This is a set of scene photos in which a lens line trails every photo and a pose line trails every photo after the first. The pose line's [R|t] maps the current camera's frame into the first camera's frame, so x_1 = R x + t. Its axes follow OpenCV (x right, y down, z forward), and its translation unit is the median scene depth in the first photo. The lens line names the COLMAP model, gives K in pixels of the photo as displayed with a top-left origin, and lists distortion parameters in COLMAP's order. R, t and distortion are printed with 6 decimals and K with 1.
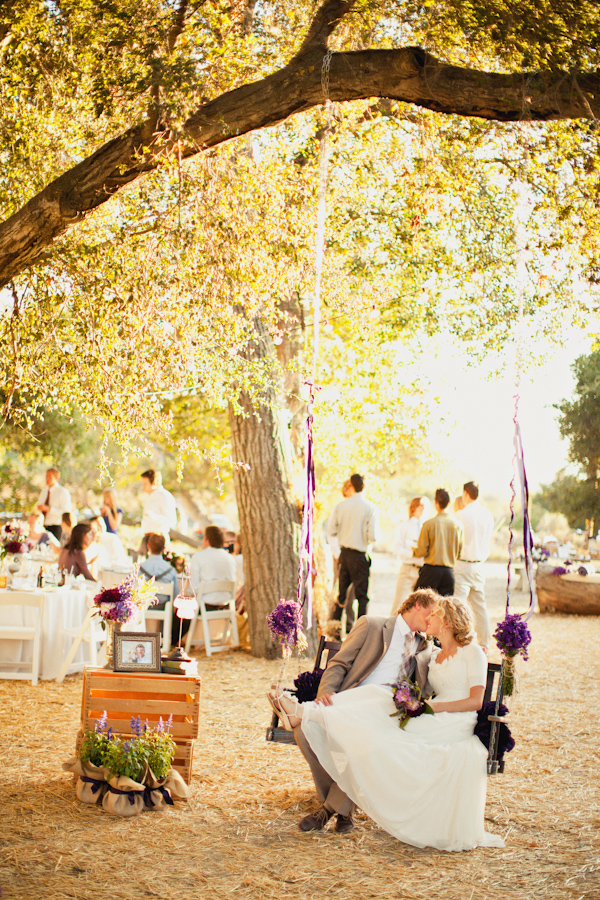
lens RADIAL K [[1310.2, 0, 300.0], [0, 1310.2, 450.0], [0, 0, 1]] dist [-0.189679, 0.444350]
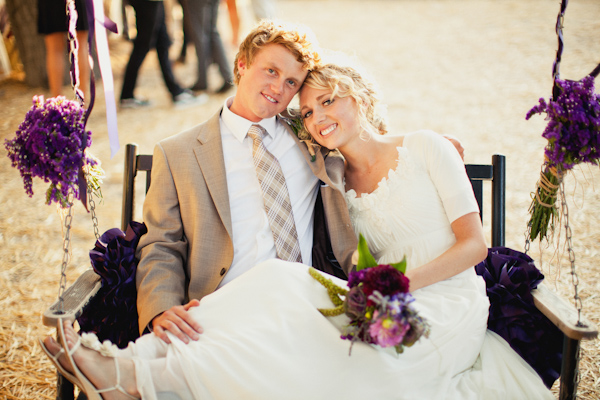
lens RADIAL K [[840.8, 0, 339.9], [0, 840.8, 200.4], [0, 0, 1]] dist [-0.125244, 0.005279]
pose [[0.951841, -0.147248, 0.268920, 0.002324], [0.037322, 0.926245, 0.375069, 0.051276], [-0.304314, -0.346969, 0.887133, 0.730972]]
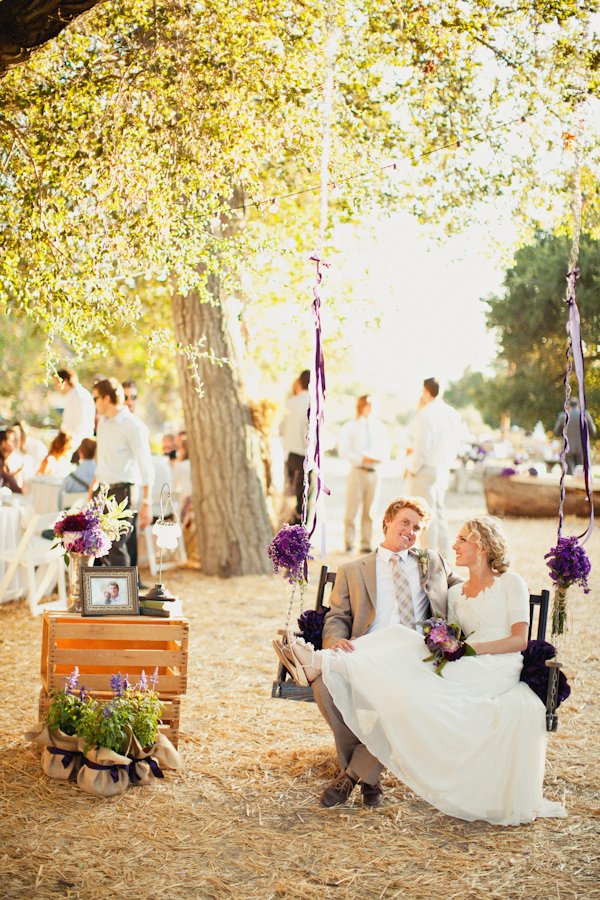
lens RADIAL K [[1310.2, 0, 300.0], [0, 1310.2, 450.0], [0, 0, 1]] dist [-0.189679, 0.444350]
pose [[0.996932, -0.015204, 0.076782, -0.067815], [0.009179, 0.996895, 0.078210, 0.003864], [-0.077733, -0.077265, 0.993976, 0.184433]]
